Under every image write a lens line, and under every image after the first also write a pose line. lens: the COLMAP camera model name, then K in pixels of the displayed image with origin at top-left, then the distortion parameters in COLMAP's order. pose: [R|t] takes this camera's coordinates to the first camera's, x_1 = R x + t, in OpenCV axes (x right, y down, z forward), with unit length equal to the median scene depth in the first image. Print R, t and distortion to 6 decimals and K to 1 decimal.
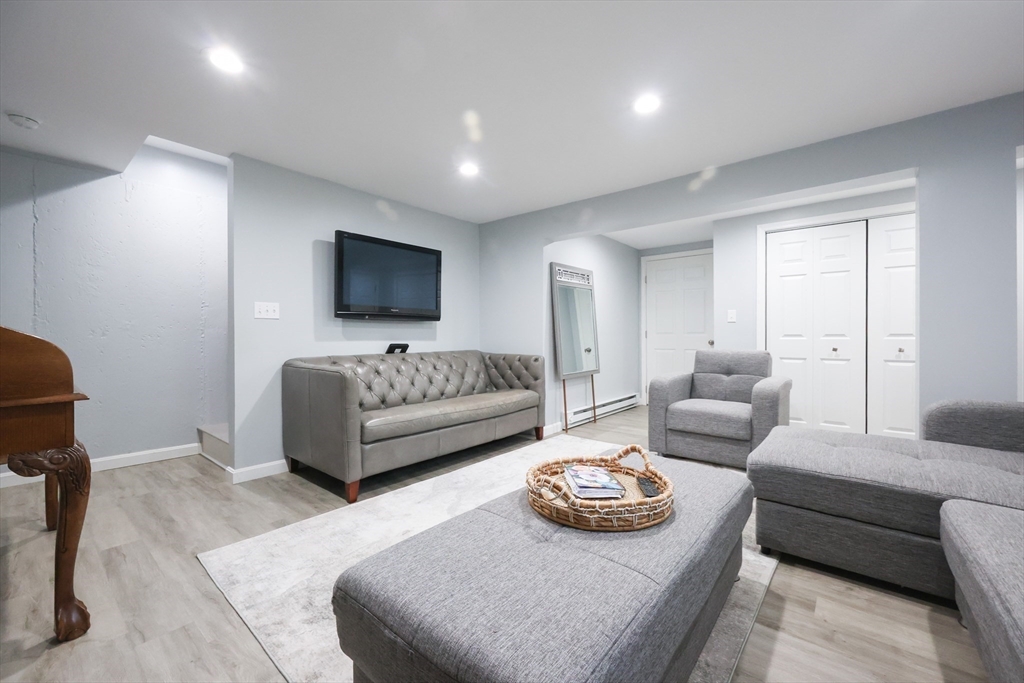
lens RADIAL K [[419.7, 0, 513.2], [0, 419.7, 338.5], [0, 0, 1]] dist [-0.003779, -0.000299]
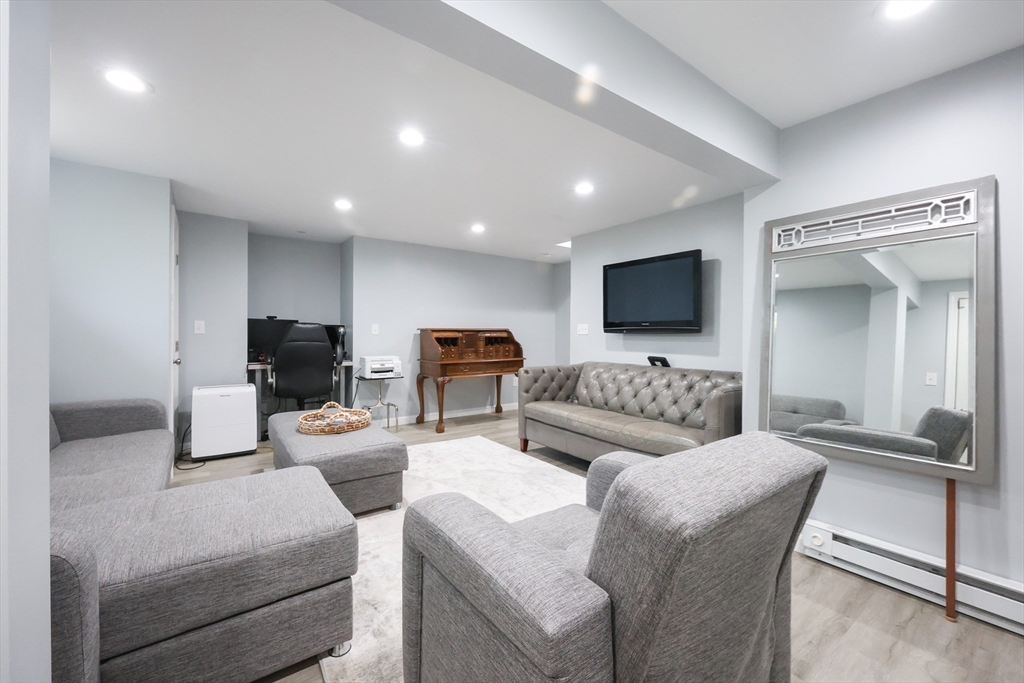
lens RADIAL K [[419.7, 0, 514.0], [0, 419.7, 336.8], [0, 0, 1]] dist [-0.003779, -0.000299]
pose [[-0.258679, 0.004076, -0.965955, 0.792541], [-0.014664, 0.999859, 0.008146, -0.038730], [0.965852, 0.016272, -0.258582, 0.938572]]
